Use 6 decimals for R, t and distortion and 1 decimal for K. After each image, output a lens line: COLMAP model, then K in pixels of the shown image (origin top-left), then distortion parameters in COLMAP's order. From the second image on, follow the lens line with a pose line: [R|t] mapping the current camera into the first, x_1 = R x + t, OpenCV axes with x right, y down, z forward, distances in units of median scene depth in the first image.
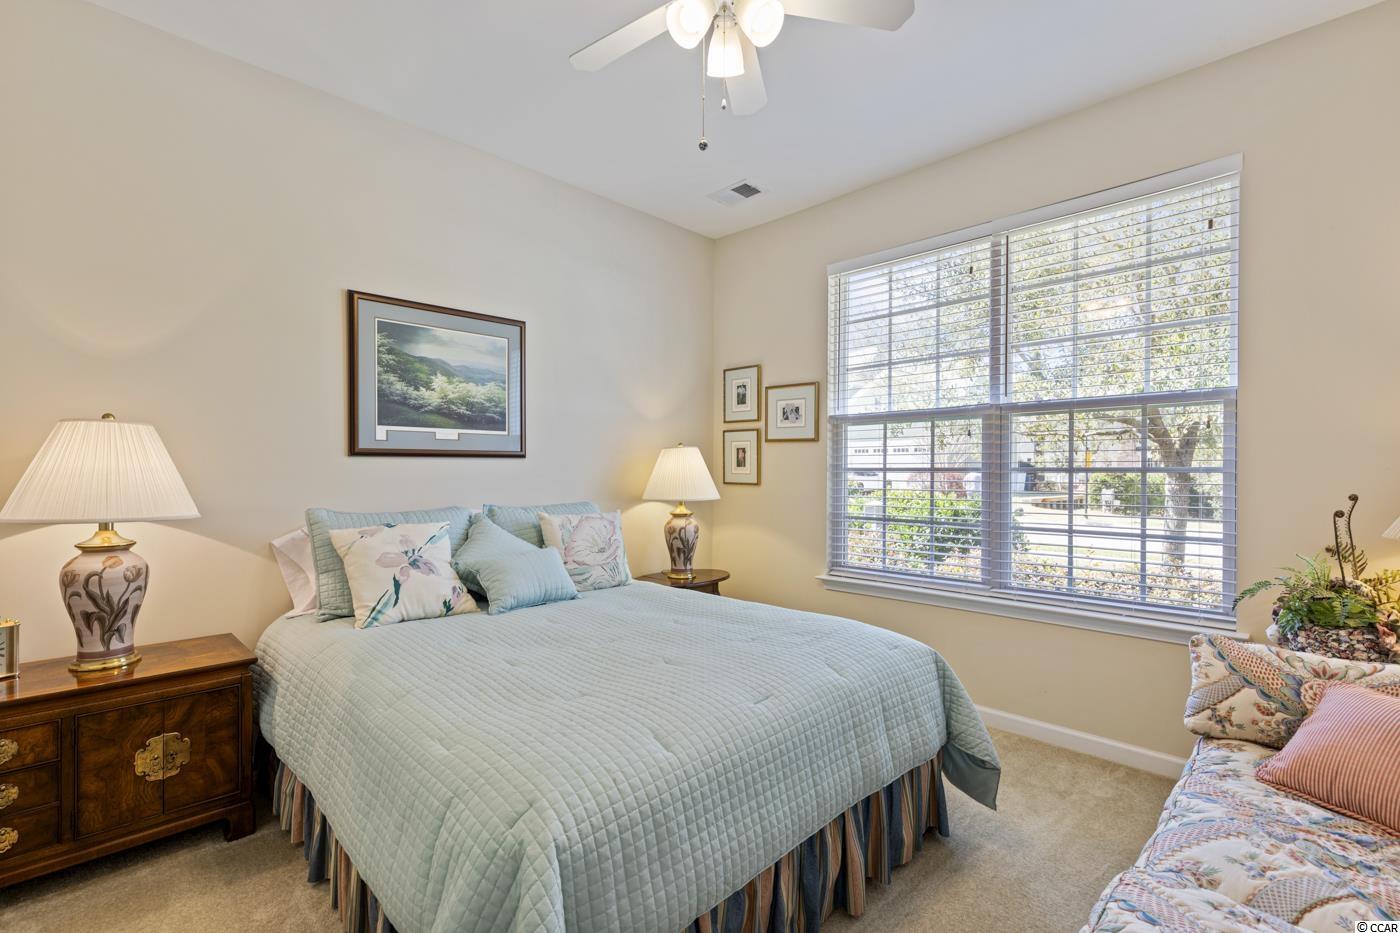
lens RADIAL K [[636.3, 0, 700.9], [0, 636.3, 481.7], [0, 0, 1]] dist [0.004541, -0.000941]
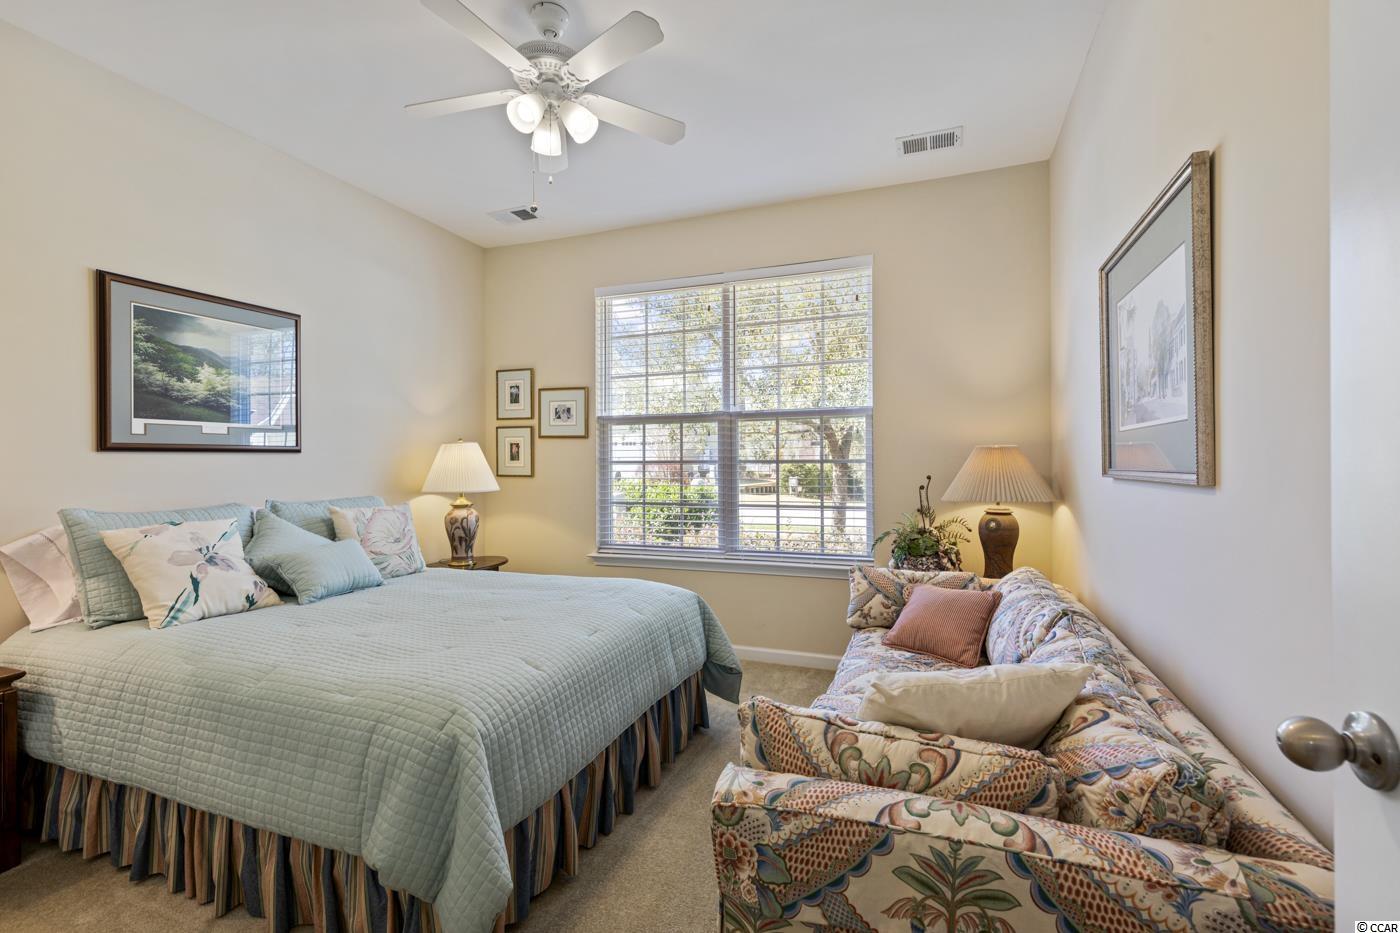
lens RADIAL K [[644.2, 0, 701.7], [0, 644.2, 477.6], [0, 0, 1]] dist [-0.000105, -0.000560]
pose [[0.908651, -0.016808, 0.417219, -0.151618], [0.014870, 0.999858, 0.007896, 0.002890], [-0.417293, -0.000970, 0.908772, -0.198524]]
